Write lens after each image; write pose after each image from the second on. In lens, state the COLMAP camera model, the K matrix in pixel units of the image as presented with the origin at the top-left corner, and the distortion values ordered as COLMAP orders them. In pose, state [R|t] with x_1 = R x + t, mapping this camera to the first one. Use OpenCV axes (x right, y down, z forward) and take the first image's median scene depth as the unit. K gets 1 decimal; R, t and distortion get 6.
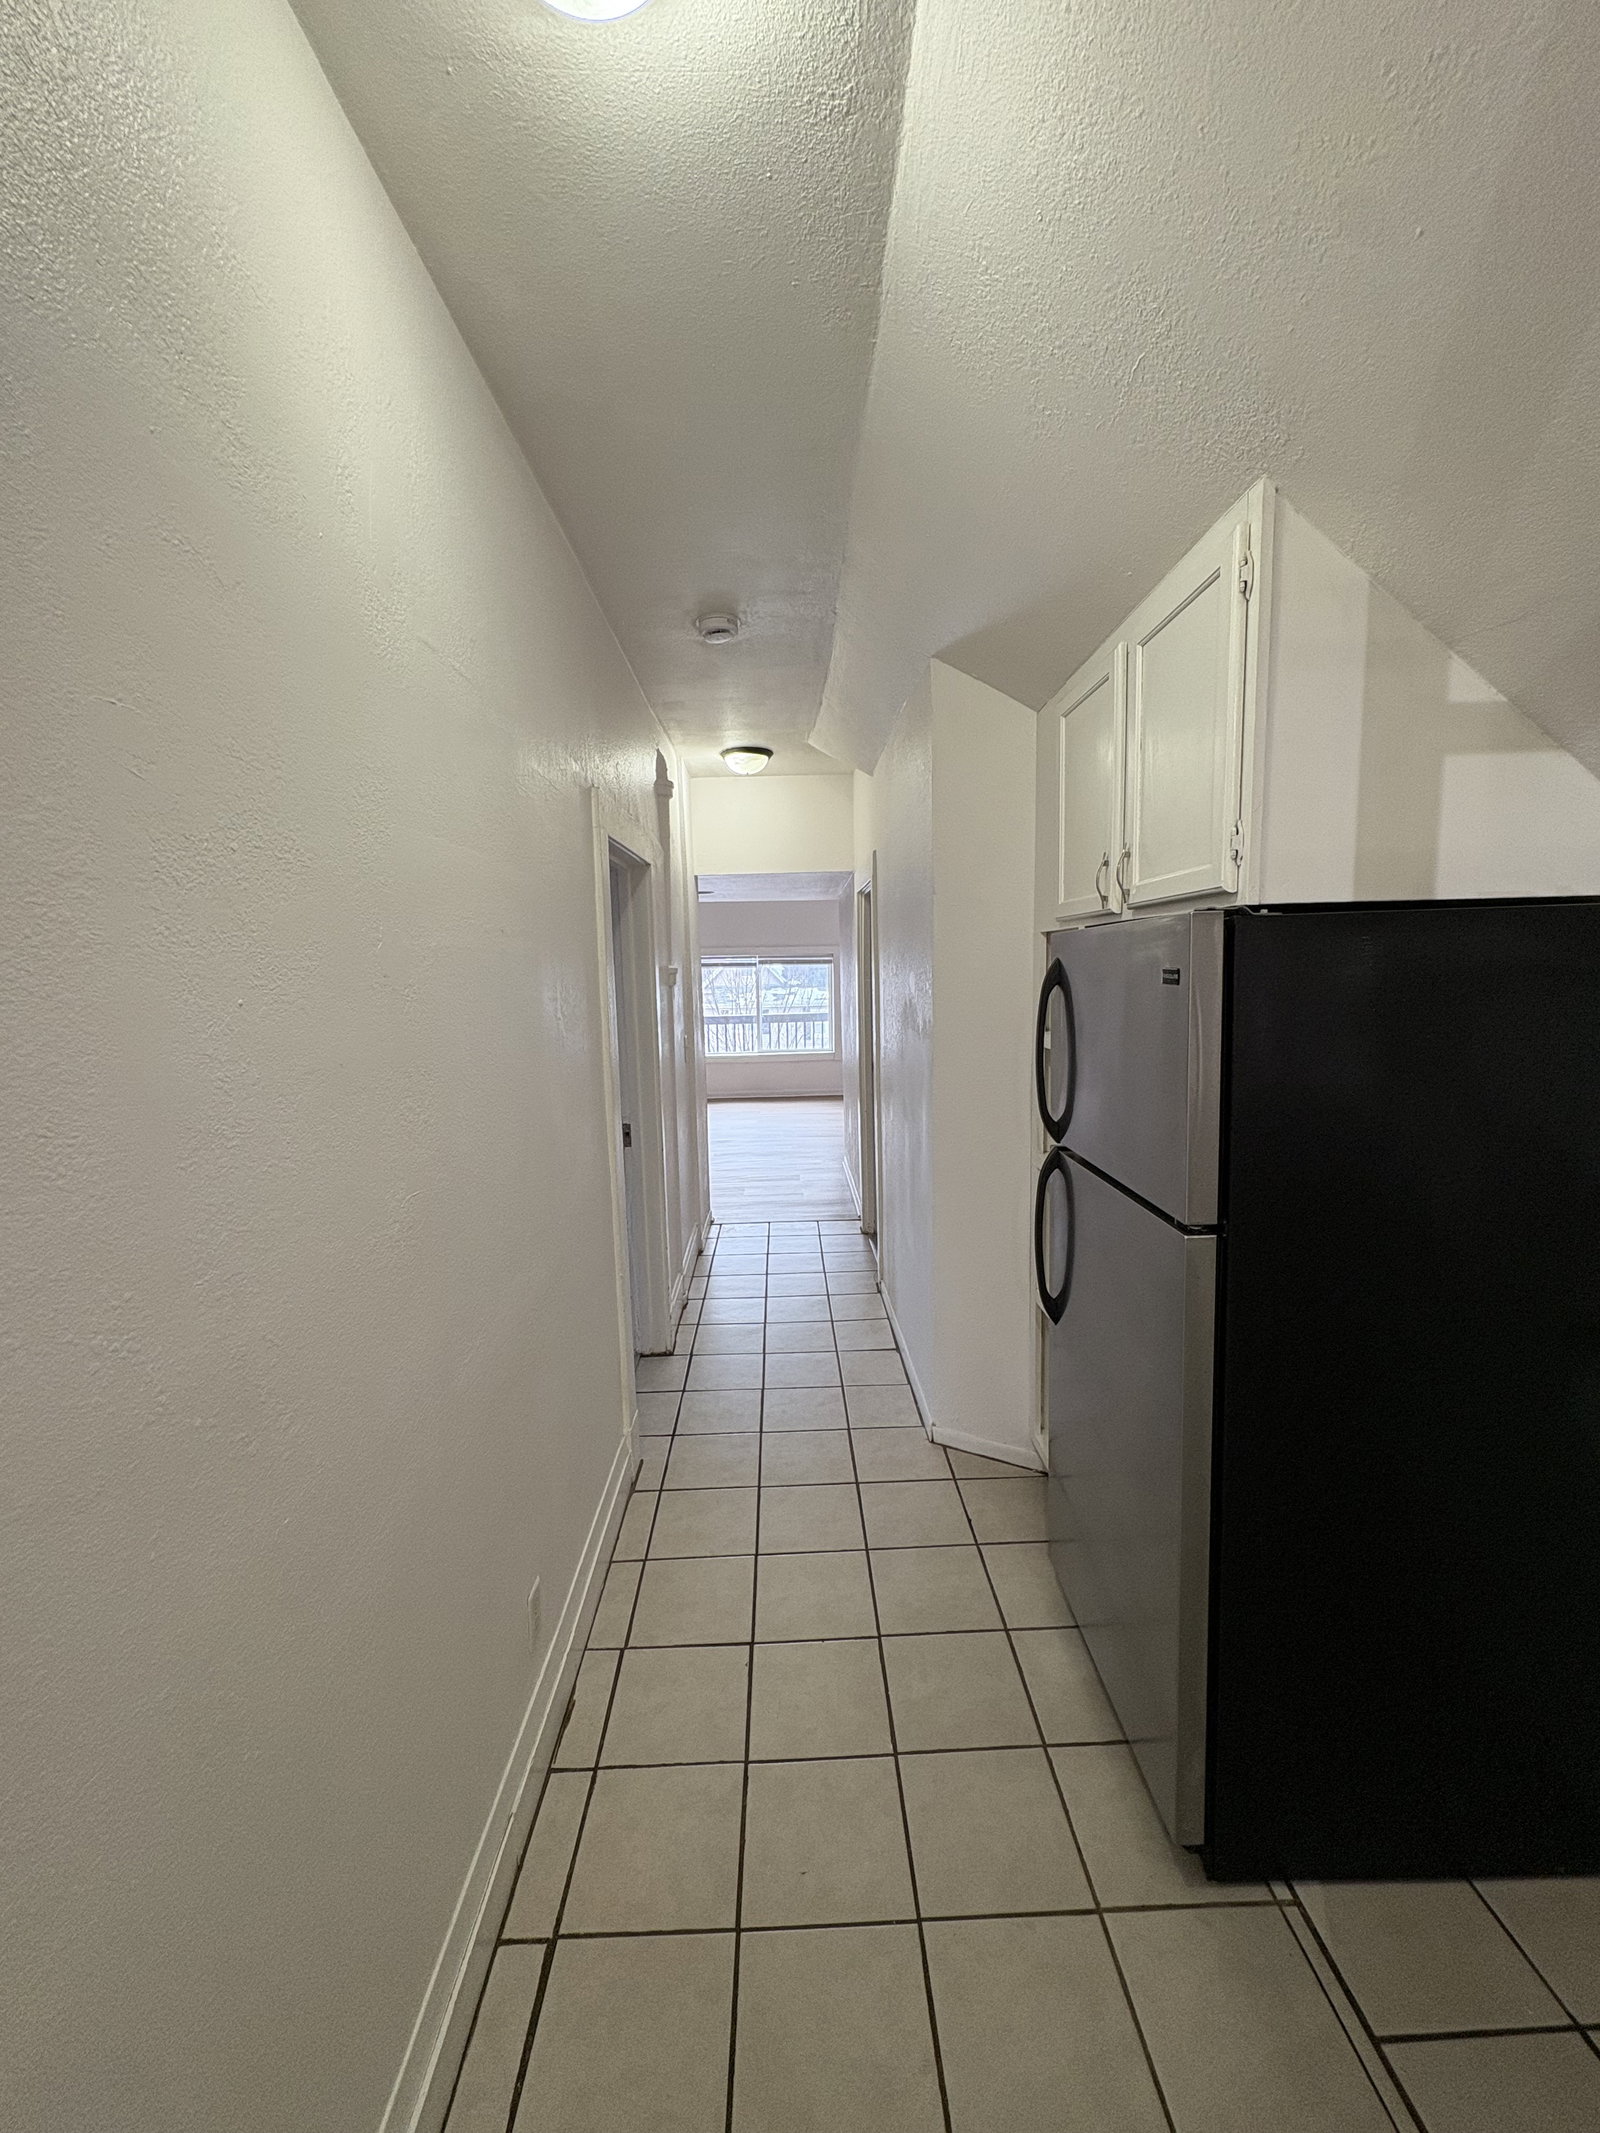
lens RADIAL K [[856.2, 0, 794.7], [0, 856.2, 1069.5], [0, 0, 1]] dist [-0.003485, 0.000781]
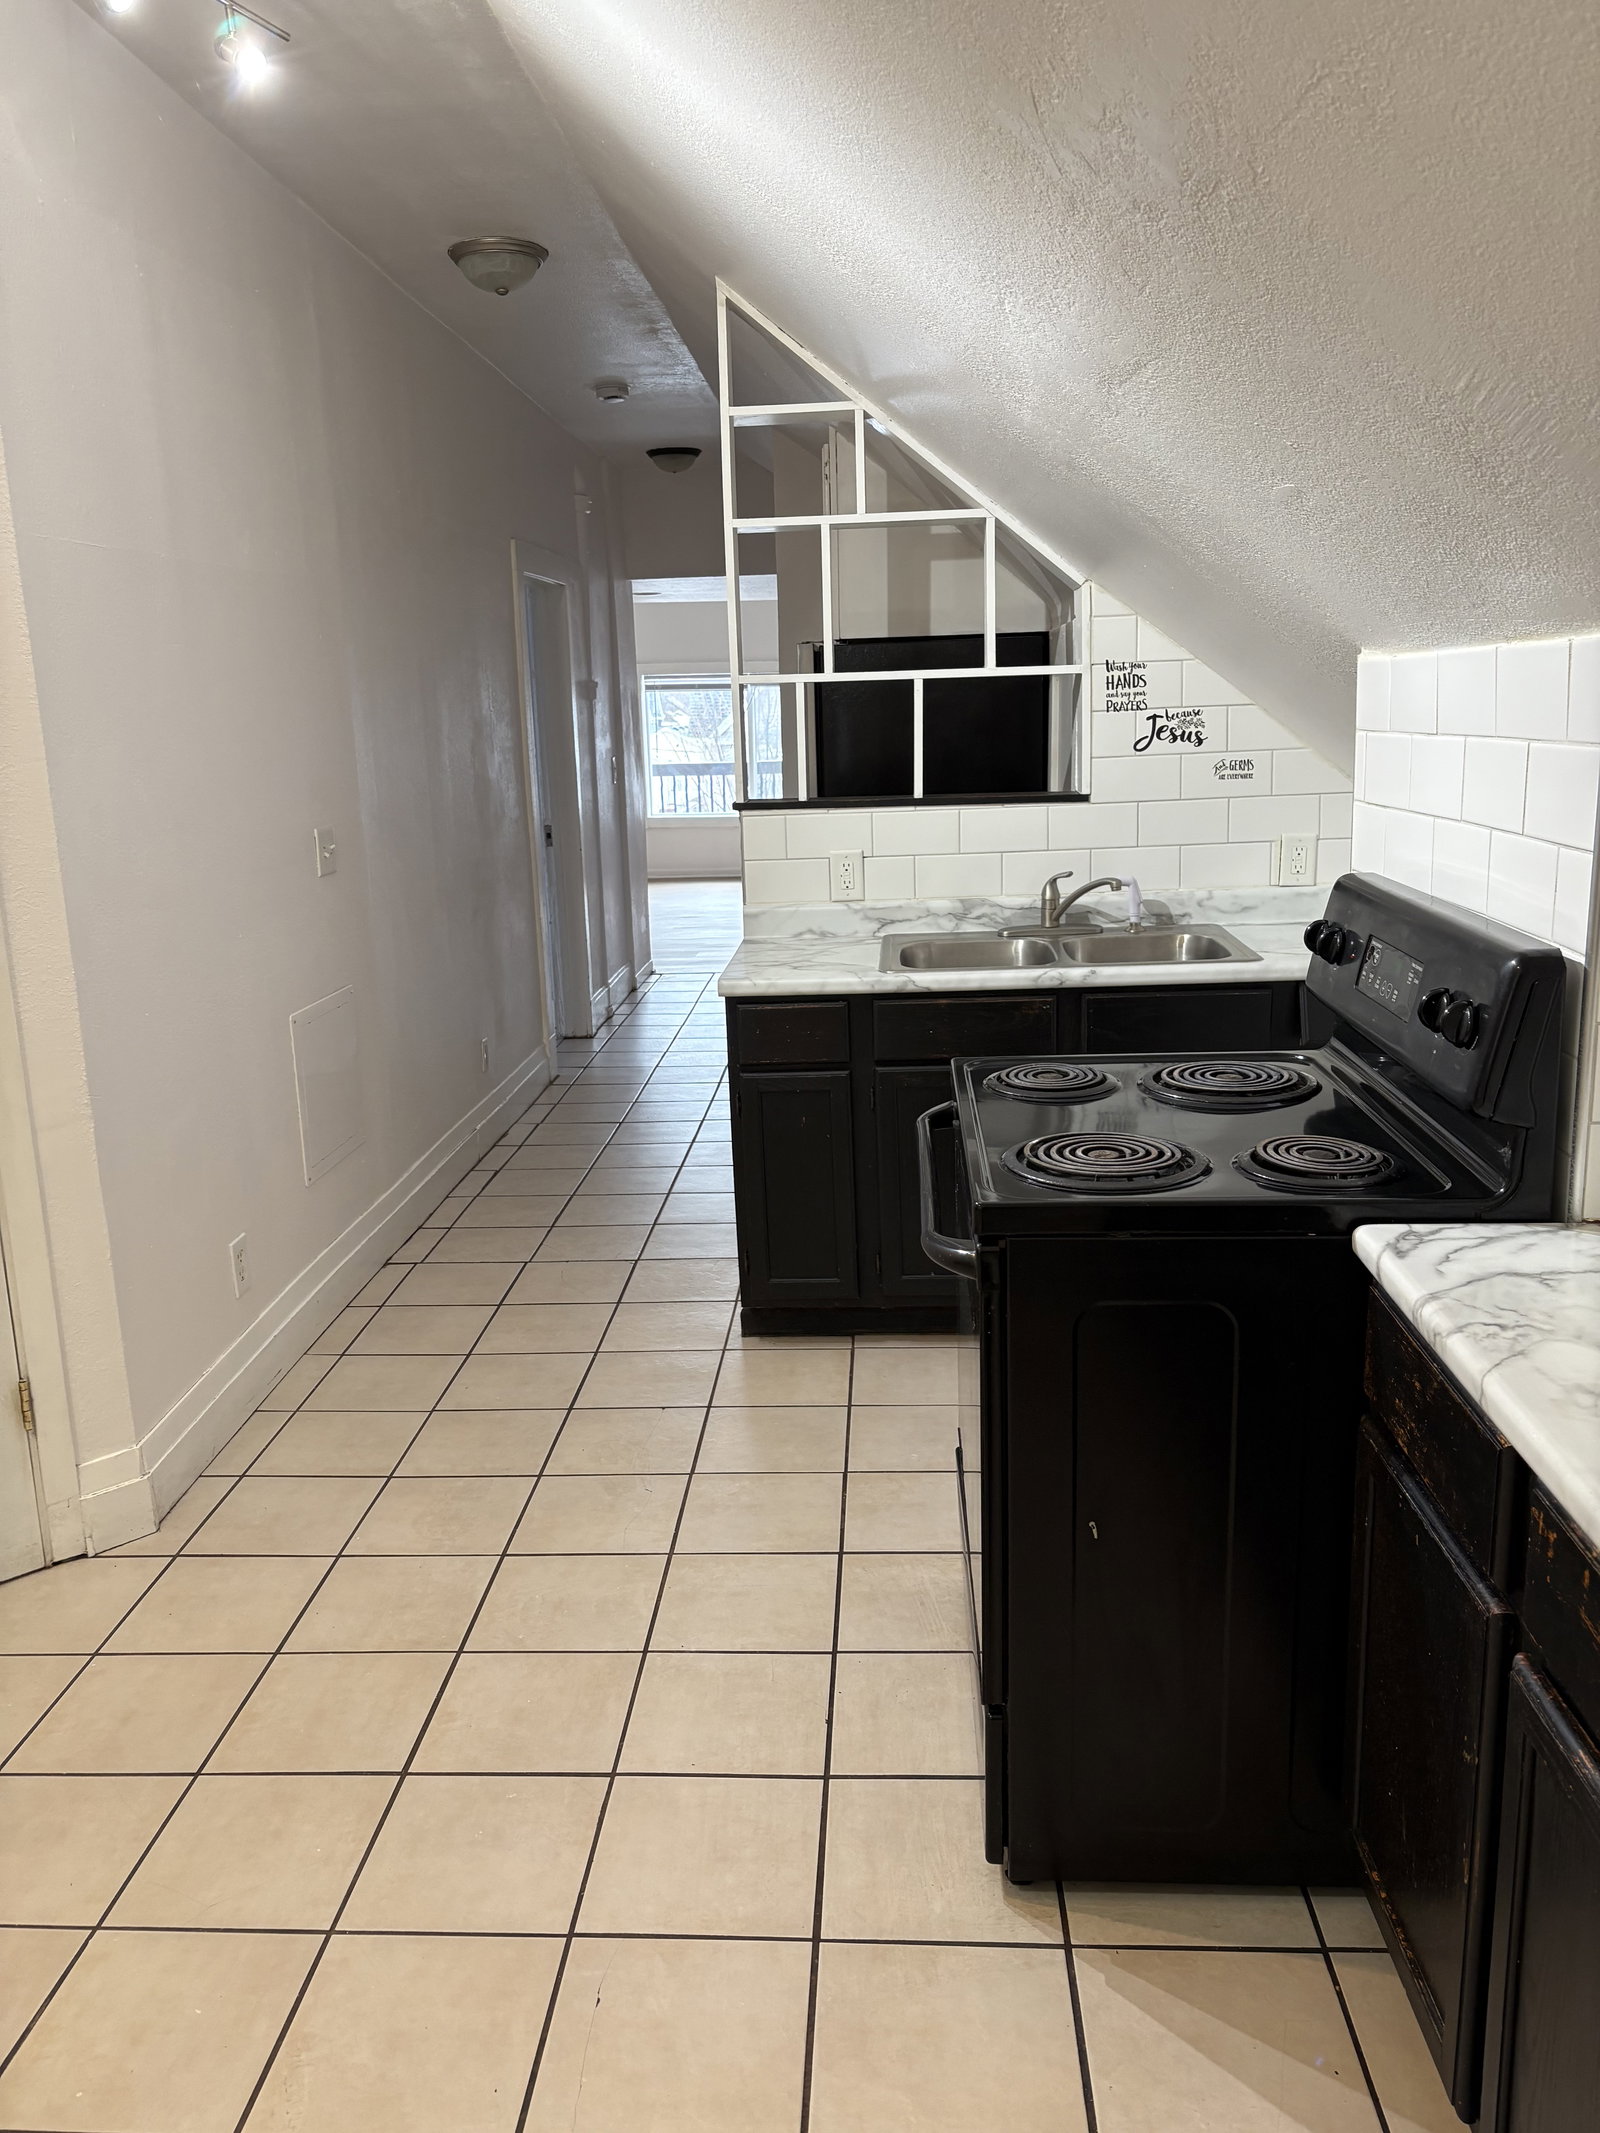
lens RADIAL K [[1607.7, 0, 793.2], [0, 1607.7, 1099.1], [0, 0, 1]] dist [0.038784, -0.046303]
pose [[0.997380, 0.016135, -0.070516, 0.351477], [-0.007395, 0.992442, 0.122494, 0.201944], [0.071960, -0.121651, 0.989961, -1.402648]]
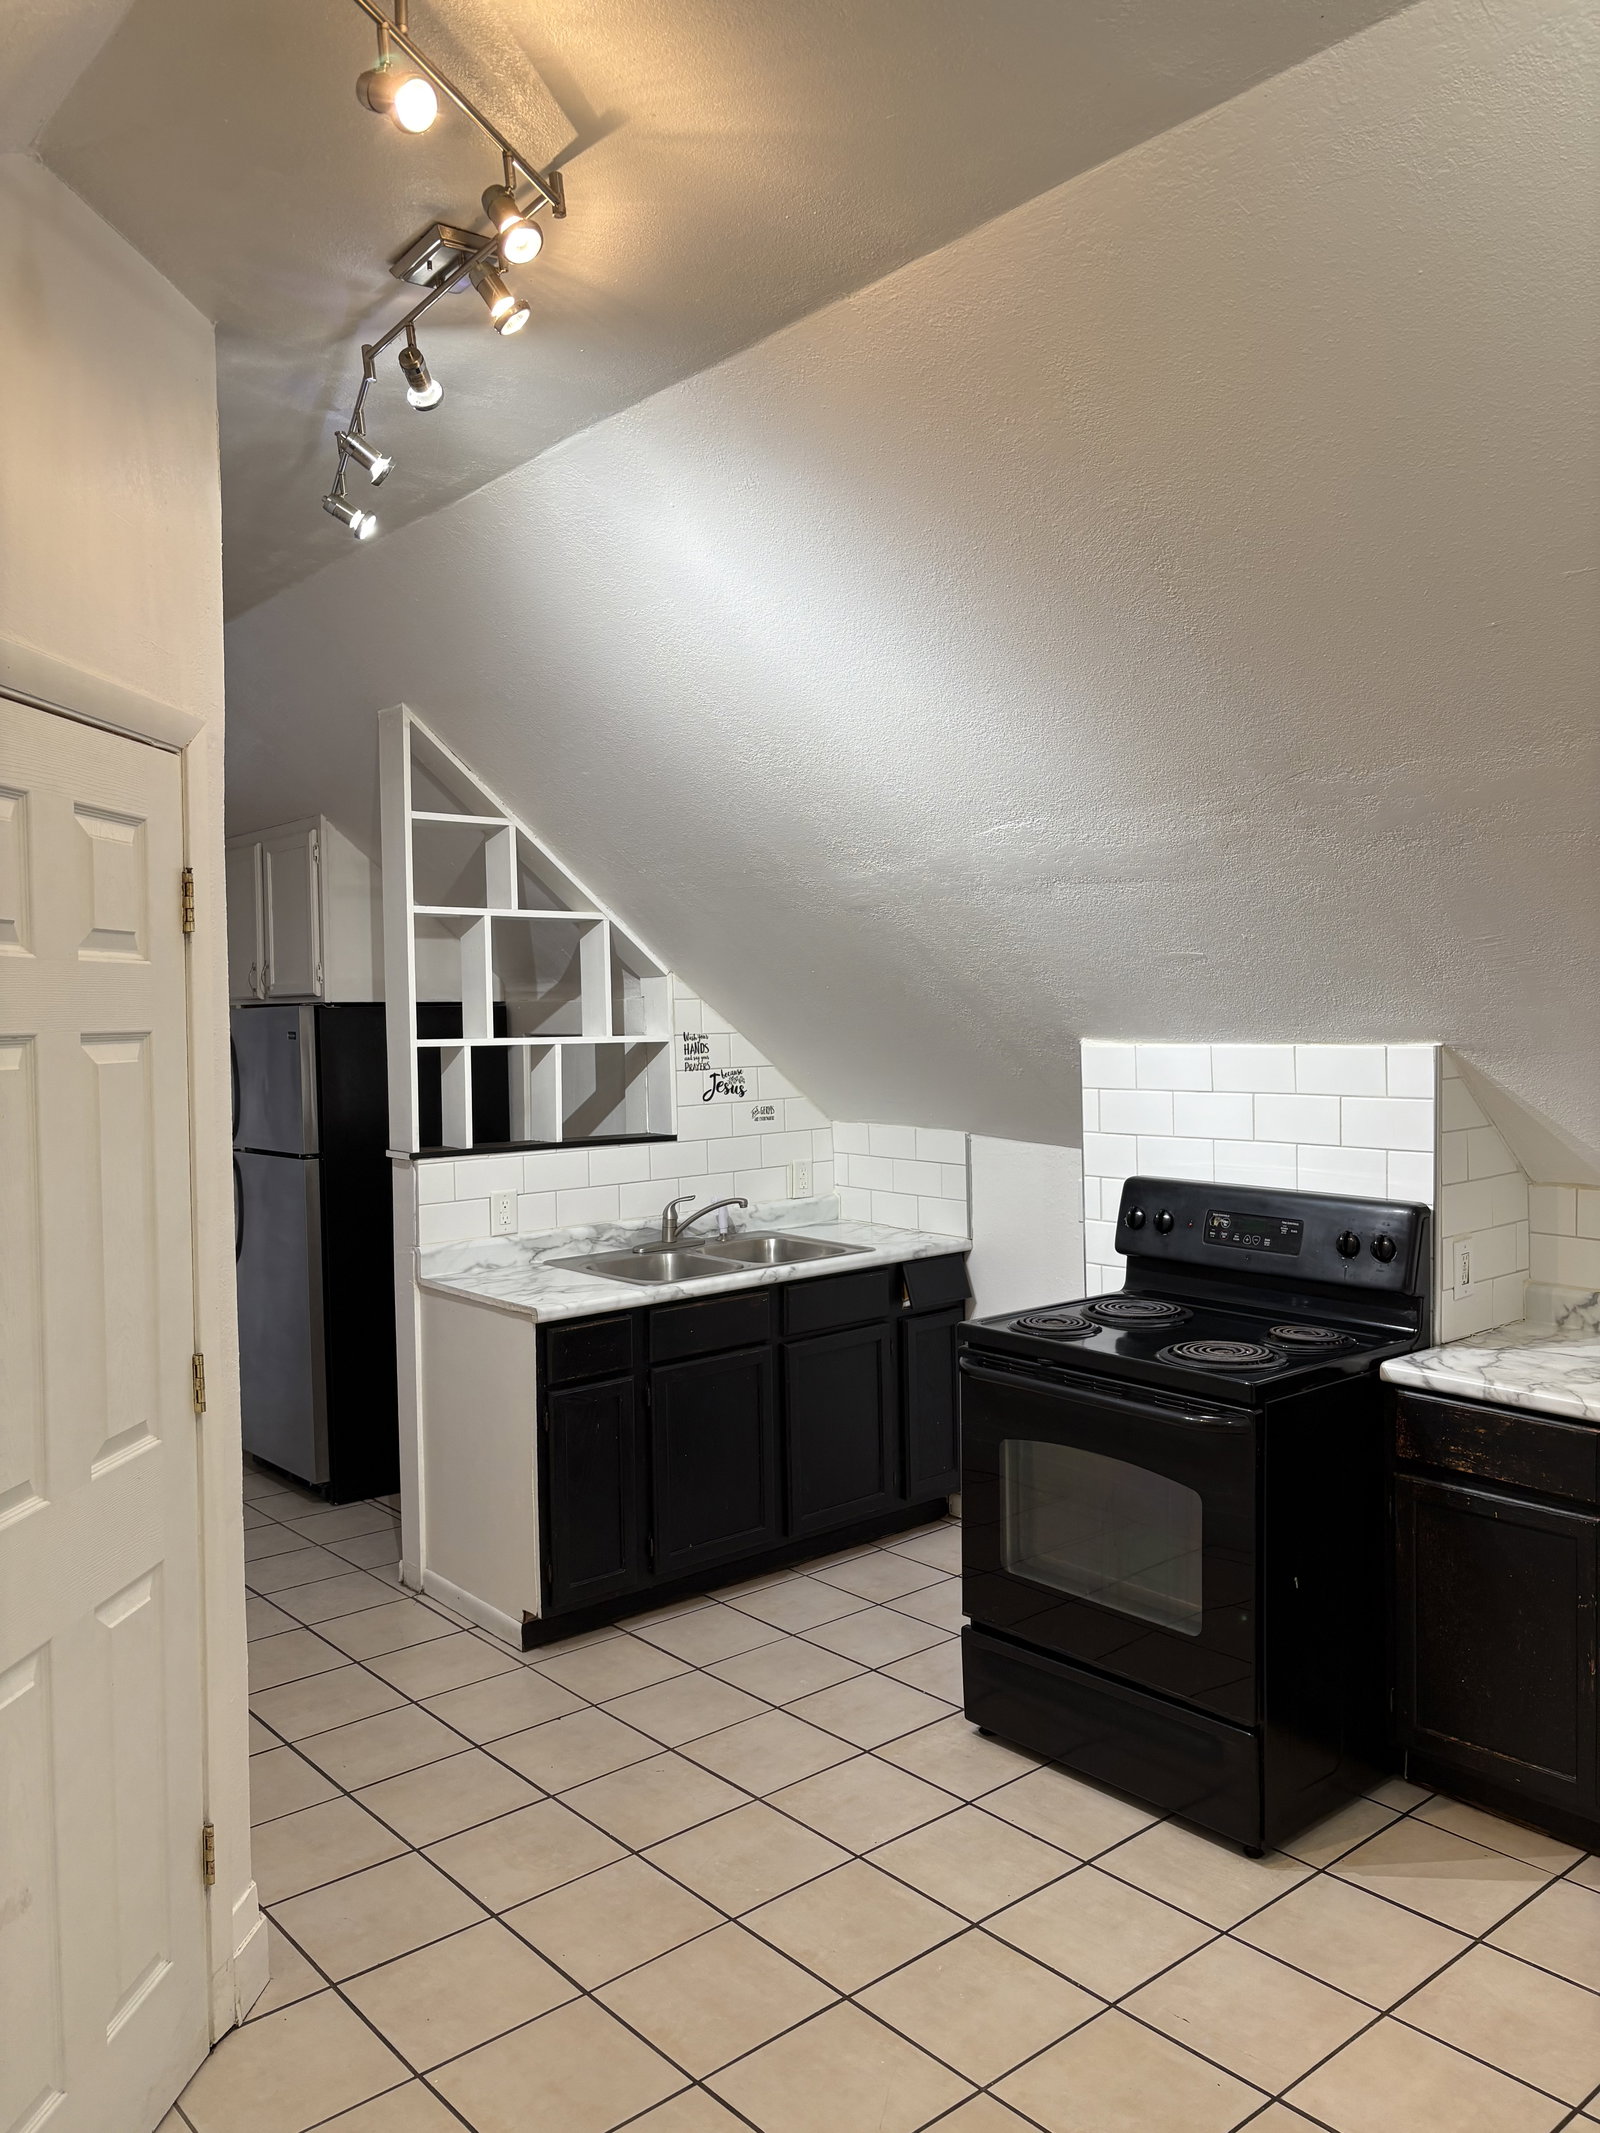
lens RADIAL K [[1607.7, 0, 839.5], [0, 1607.7, 1076.3], [0, 0, 1]] dist [0.038784, -0.046303]
pose [[0.754219, -0.001319, 0.656622, -0.562418], [0.066780, 0.994967, -0.074708, 0.186236], [-0.653219, 0.100195, 0.750511, -1.393076]]
